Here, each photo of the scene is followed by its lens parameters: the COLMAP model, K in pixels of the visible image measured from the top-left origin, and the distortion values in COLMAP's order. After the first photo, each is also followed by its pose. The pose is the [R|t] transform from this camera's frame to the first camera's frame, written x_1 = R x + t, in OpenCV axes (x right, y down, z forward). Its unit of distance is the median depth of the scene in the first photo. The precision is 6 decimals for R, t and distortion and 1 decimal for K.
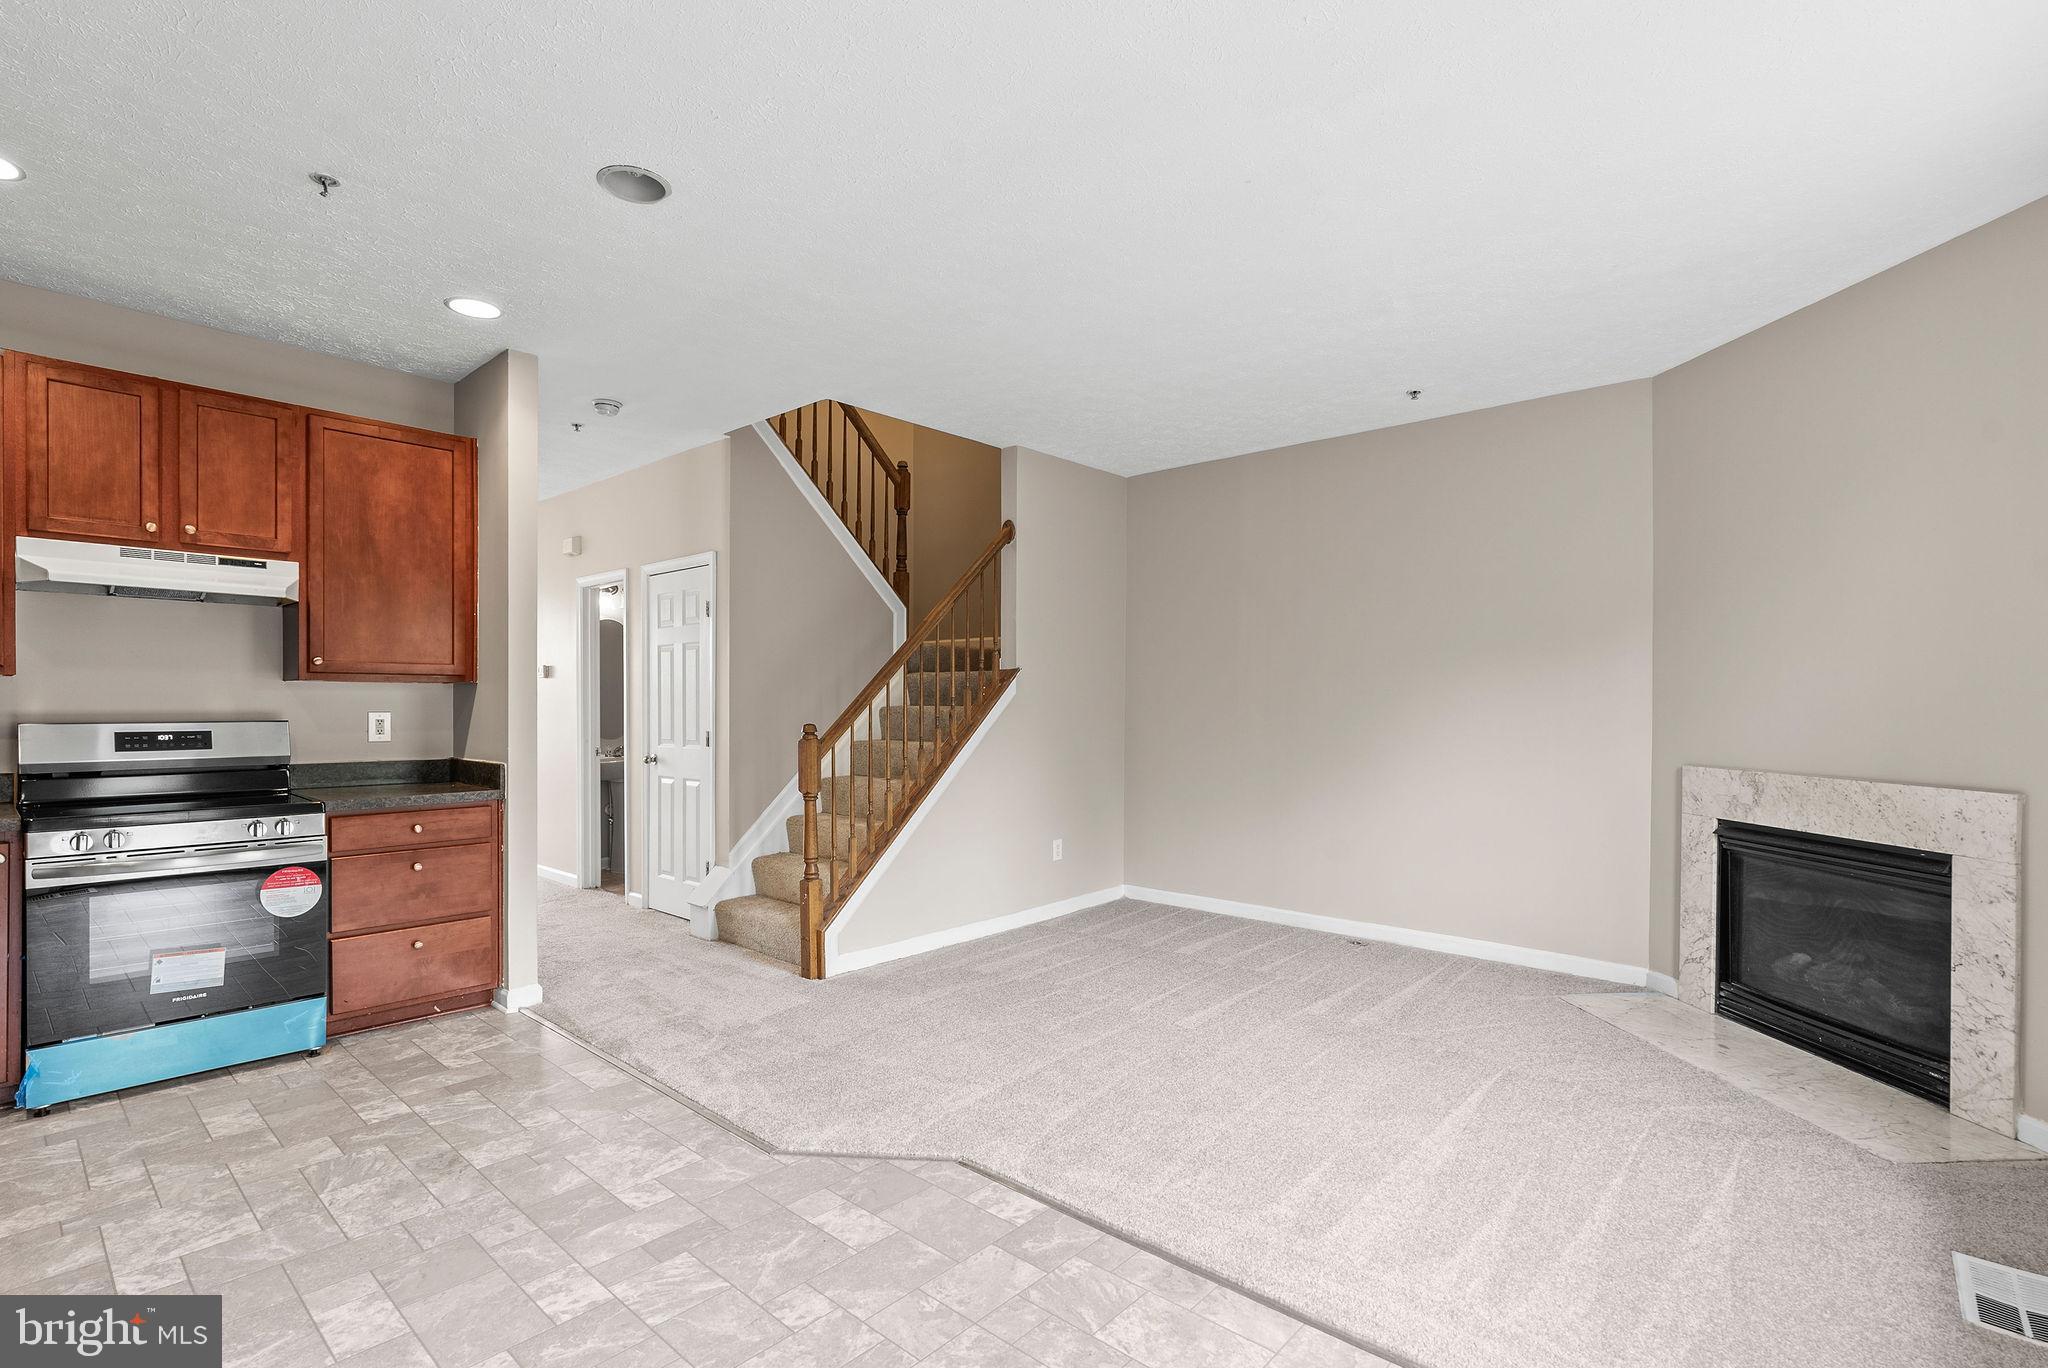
lens RADIAL K [[948.7, 0, 1021.3], [0, 948.7, 701.6], [0, 0, 1]] dist [-0.008011, 0.004428]
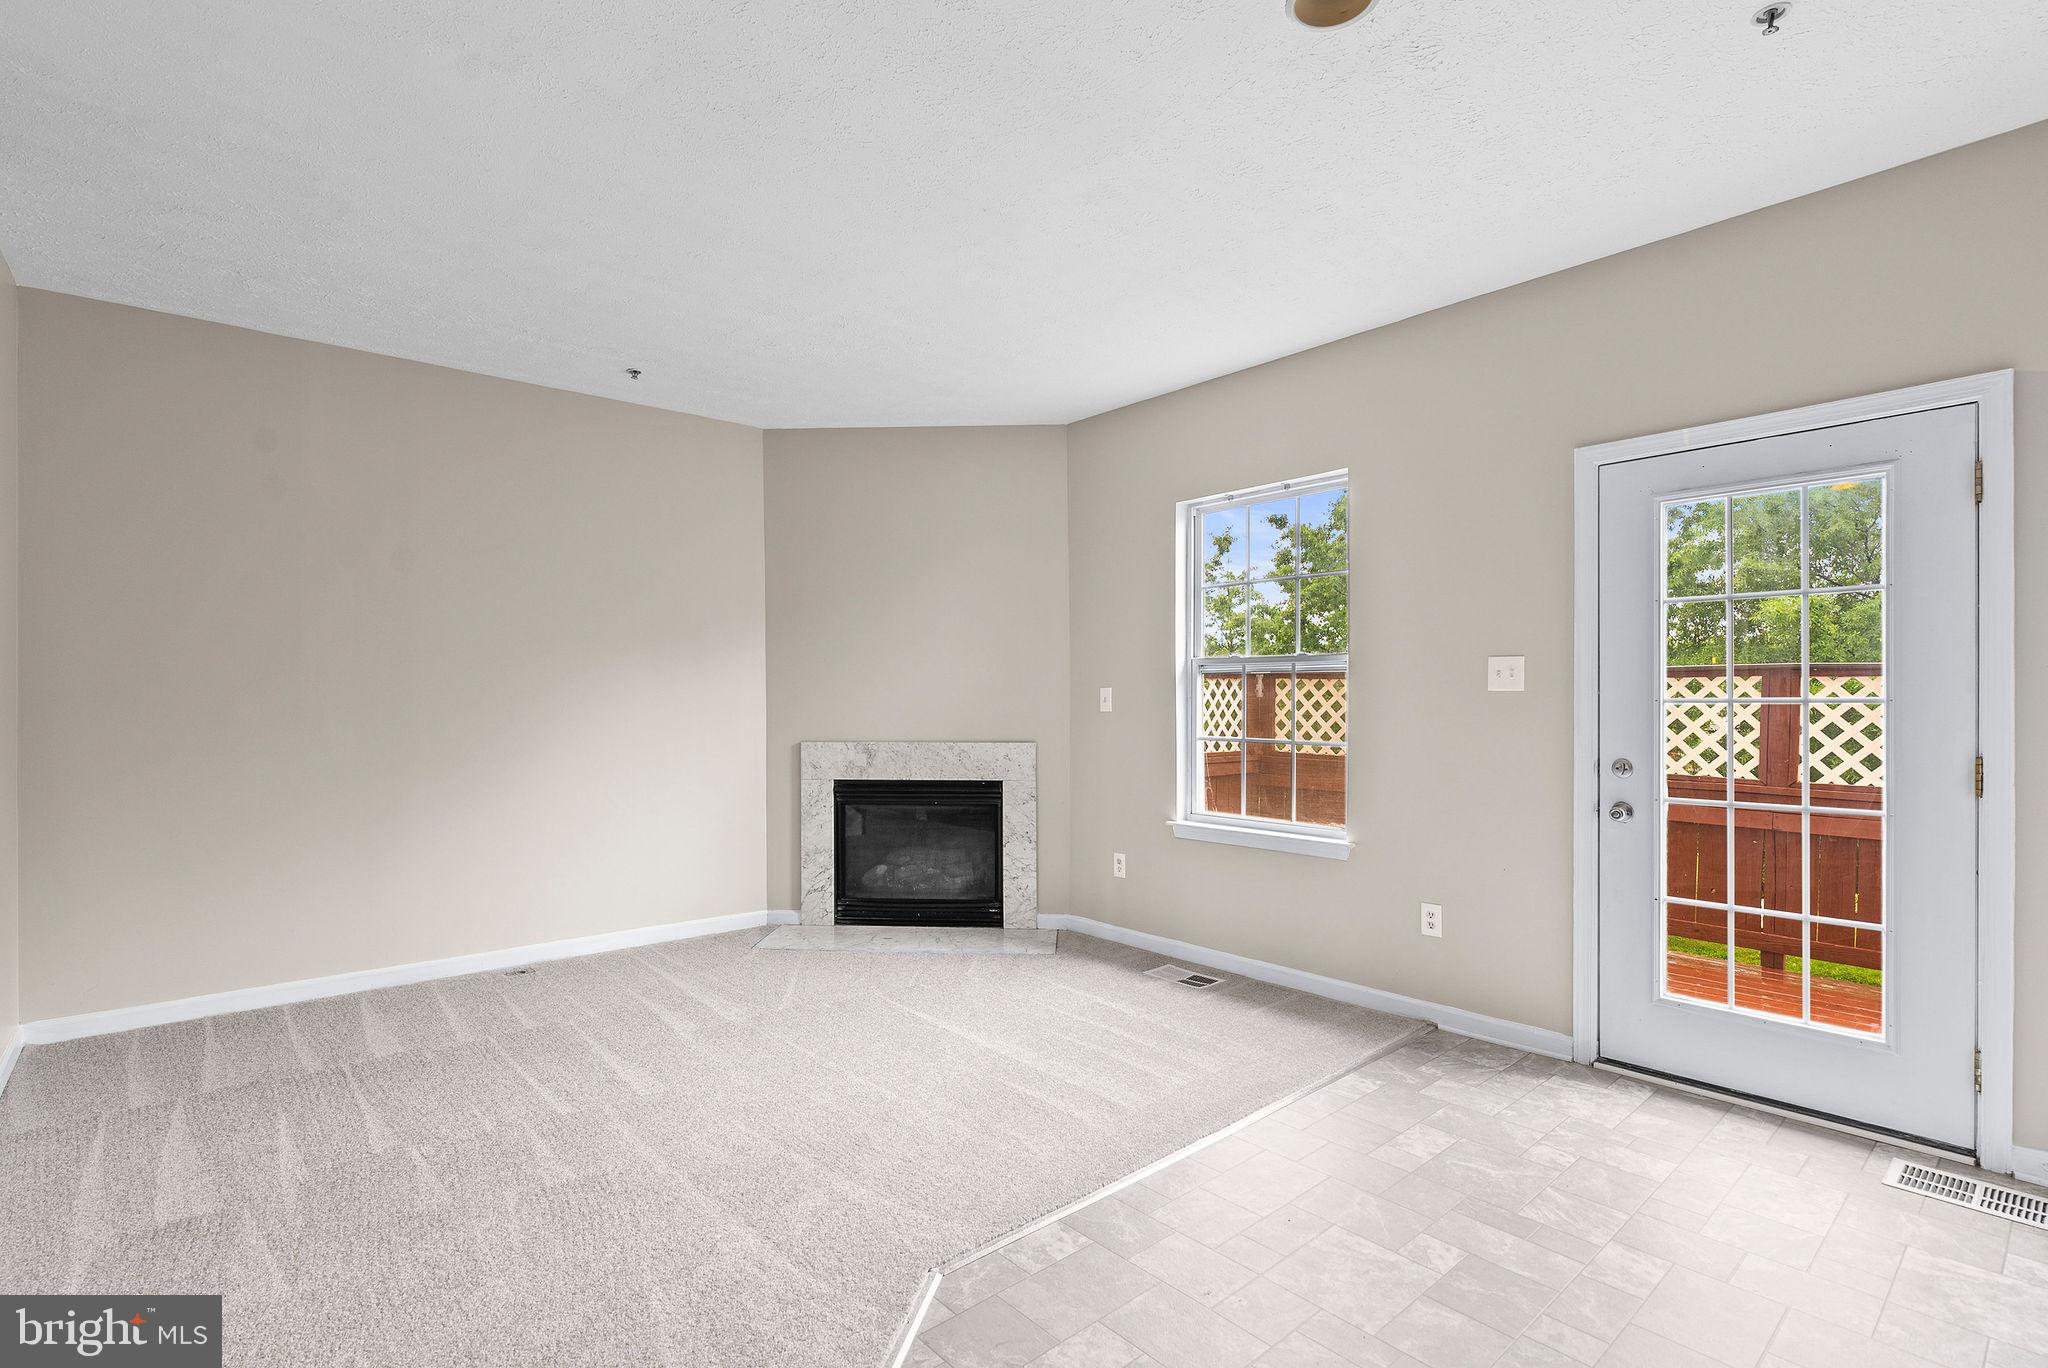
lens RADIAL K [[948.7, 0, 1010.8], [0, 948.7, 702.2], [0, 0, 1]] dist [-0.008011, 0.004428]
pose [[0.135654, -0.007346, 0.990729, -0.623194], [0.000514, 0.999973, 0.007345, 0.003276], [-0.990756, -0.000487, 0.135654, 0.621204]]
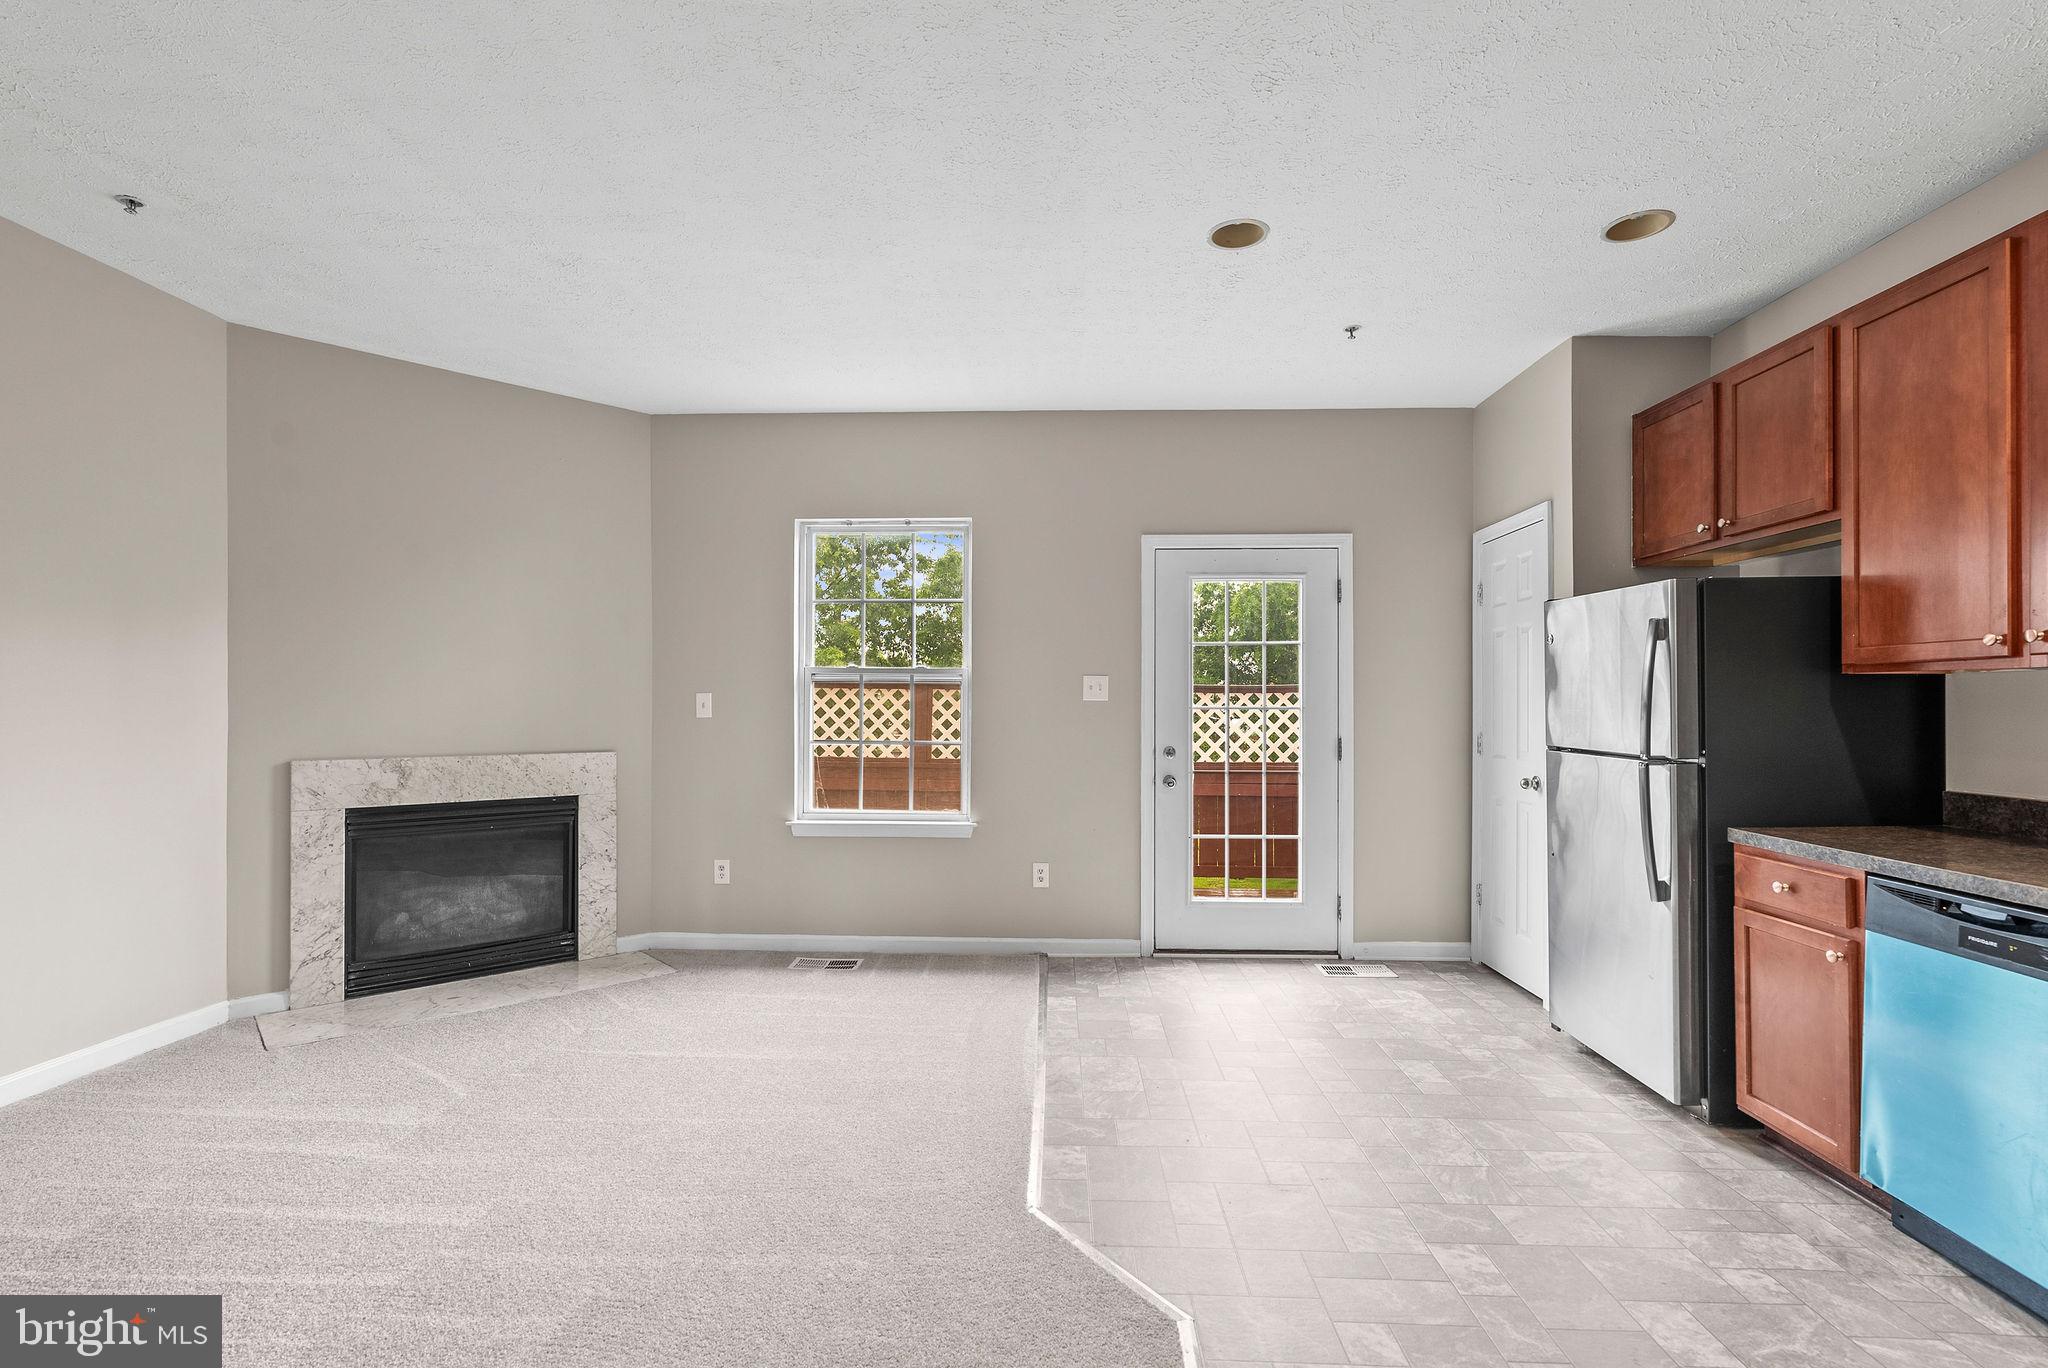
lens RADIAL K [[948.7, 0, 1007.5], [0, 948.7, 697.3], [0, 0, 1]] dist [-0.008011, 0.004428]
pose [[-0.629342, 0.000267, 0.777128, -0.561812], [-0.007948, 0.999945, -0.006780, 0.004402], [-0.777088, -0.010444, -0.629306, 1.193073]]
